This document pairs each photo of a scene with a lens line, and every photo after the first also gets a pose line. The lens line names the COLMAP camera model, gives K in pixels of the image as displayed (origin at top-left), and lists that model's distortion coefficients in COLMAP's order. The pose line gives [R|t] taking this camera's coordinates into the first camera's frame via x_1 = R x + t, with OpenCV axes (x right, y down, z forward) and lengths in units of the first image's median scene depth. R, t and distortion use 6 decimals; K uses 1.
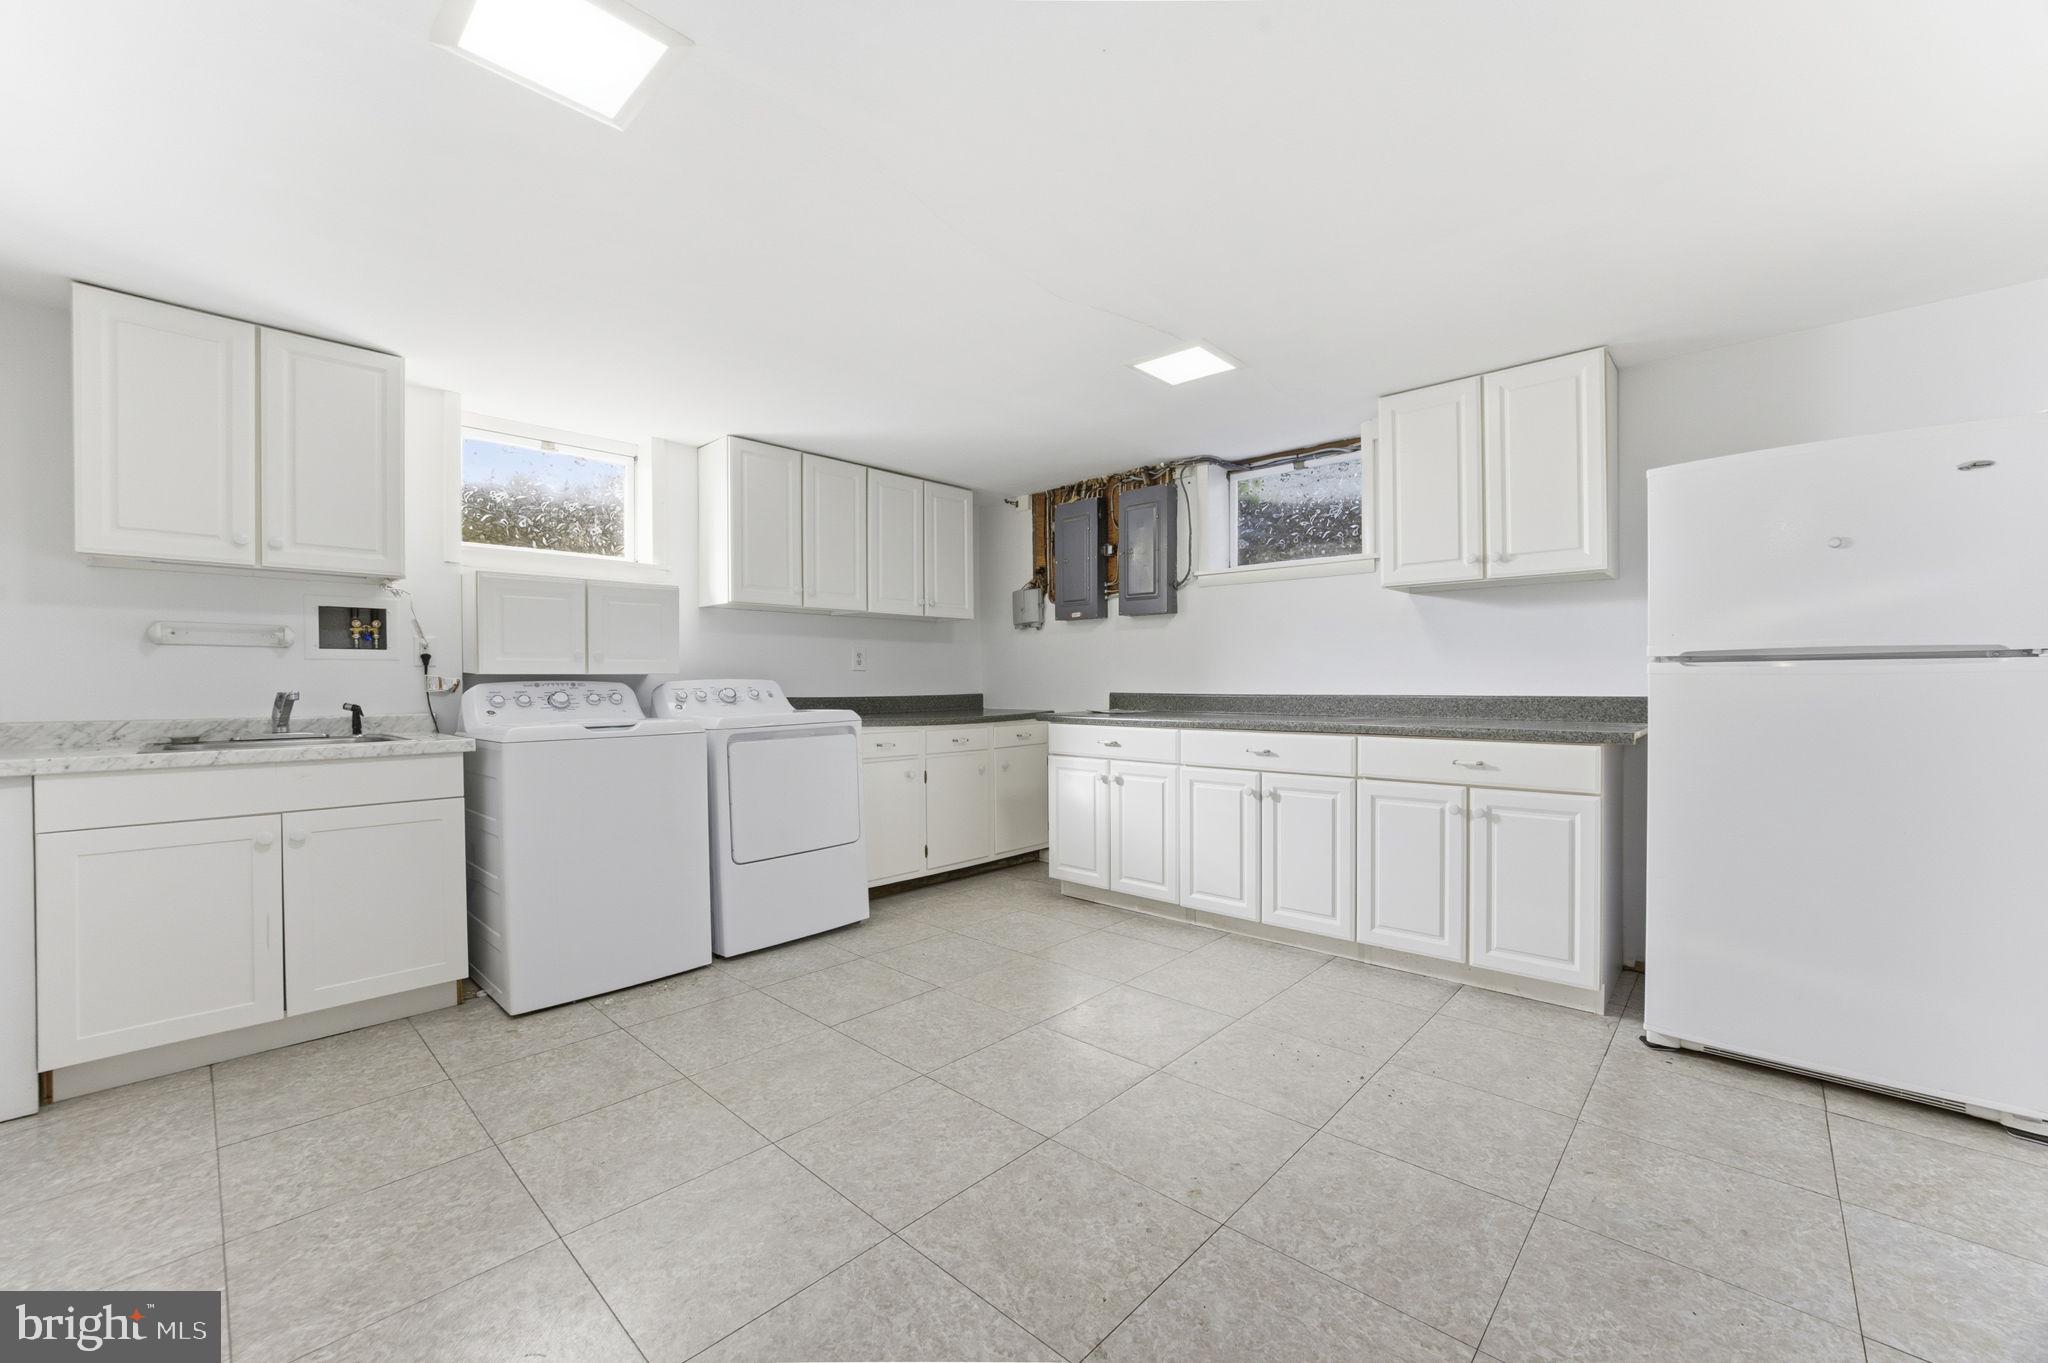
lens RADIAL K [[811.0, 0, 1014.5], [0, 811.0, 682.2], [0, 0, 1]] dist [-0.000798, 0.000919]
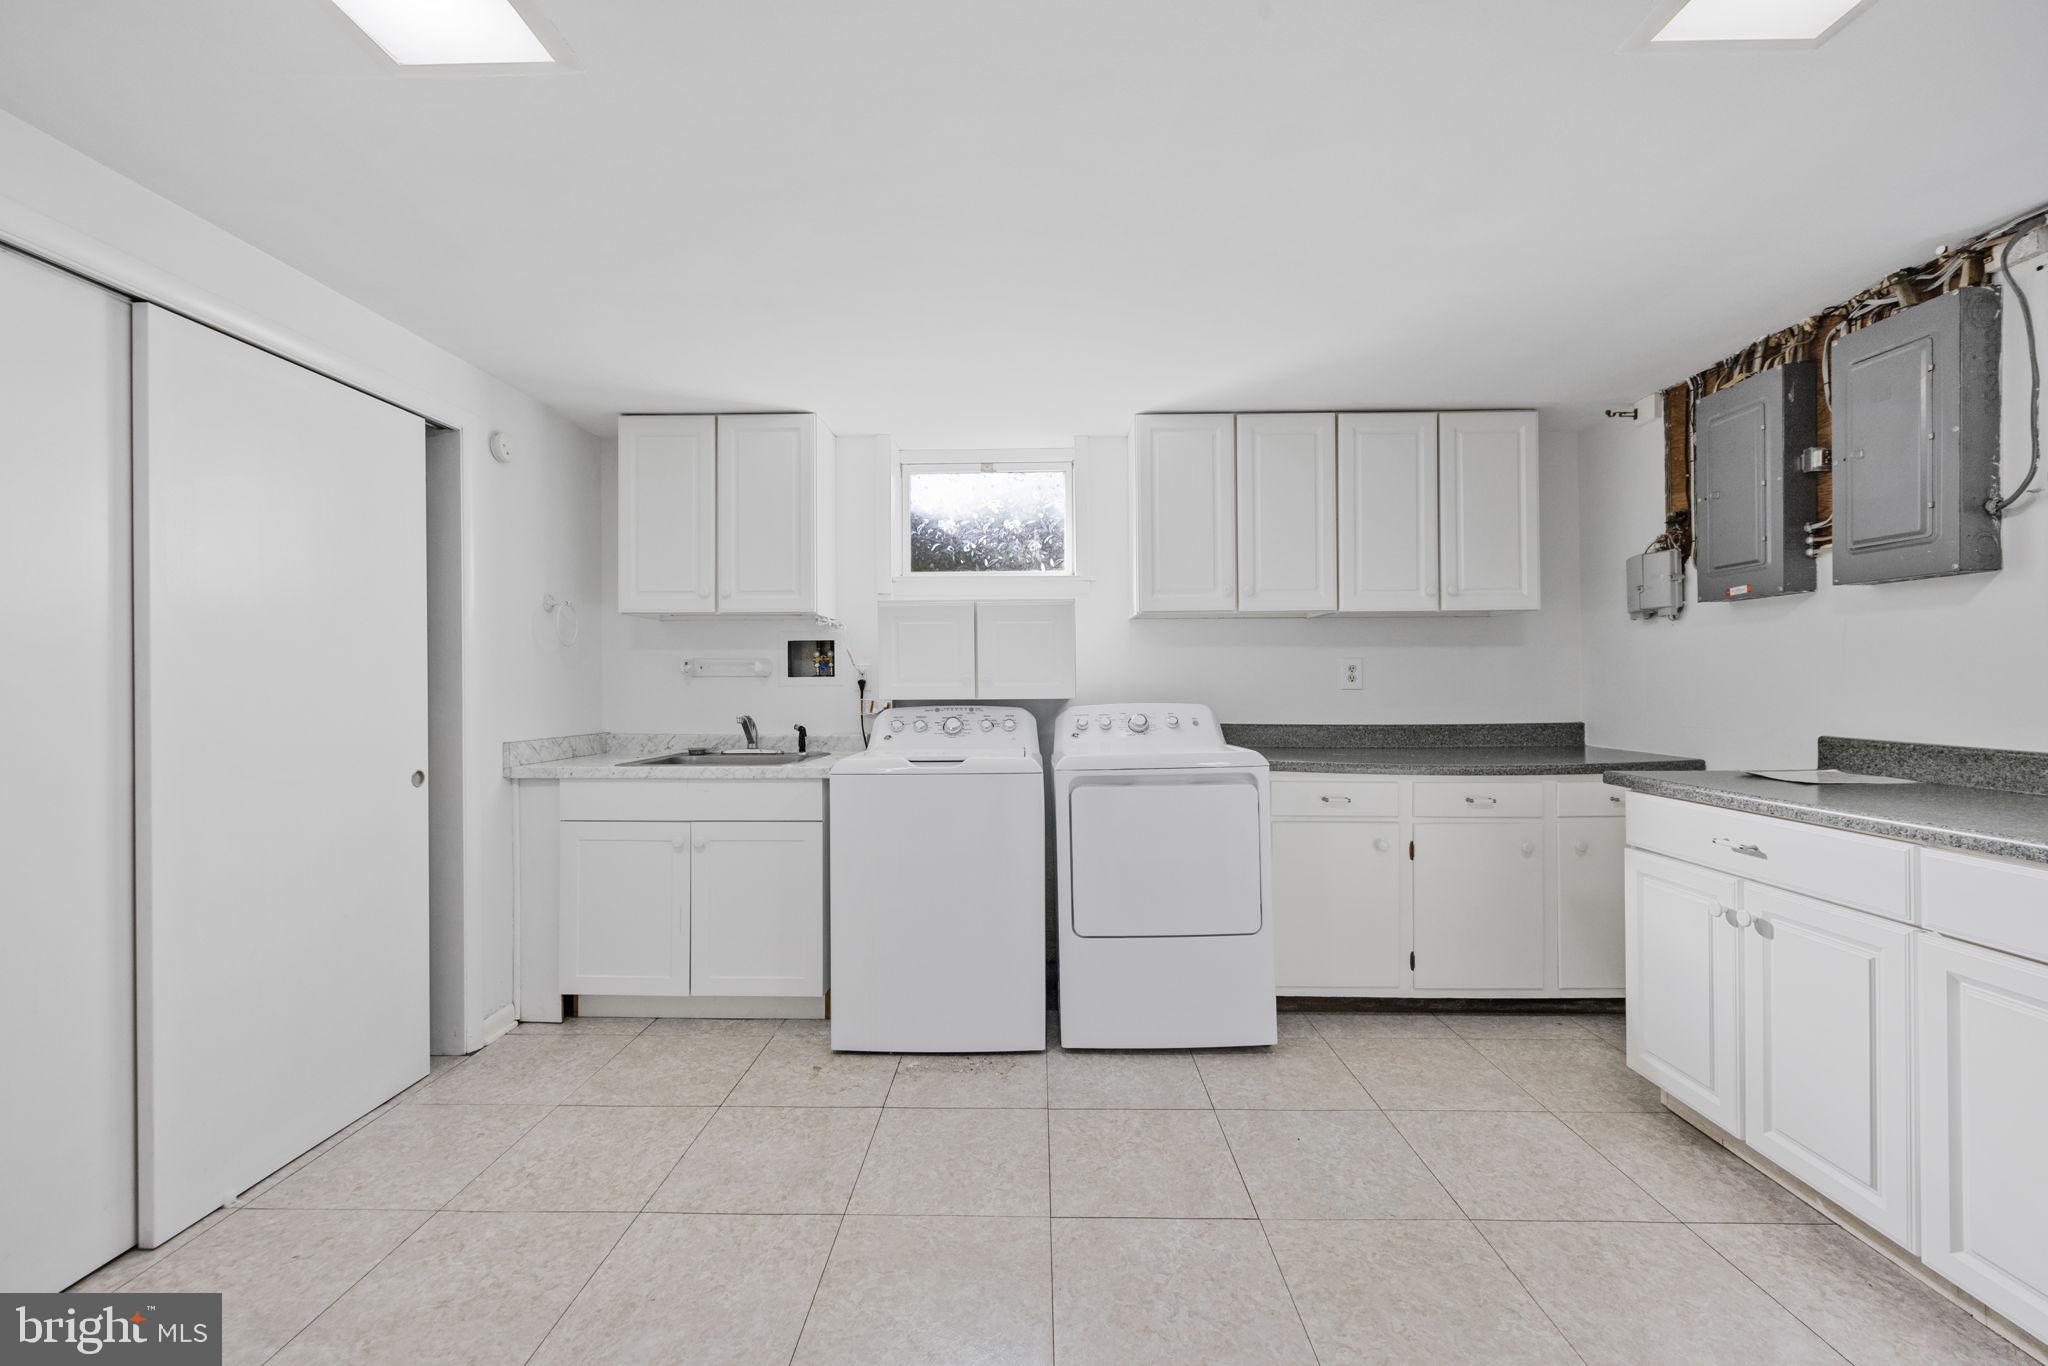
lens RADIAL K [[811.0, 0, 1029.9], [0, 811.0, 680.0], [0, 0, 1]] dist [-0.000798, 0.000919]
pose [[0.681097, -0.000748, -0.732193, 0.185276], [0.000338, 1.000000, -0.000708, -0.027370], [0.732193, 0.000235, 0.681097, 0.341082]]
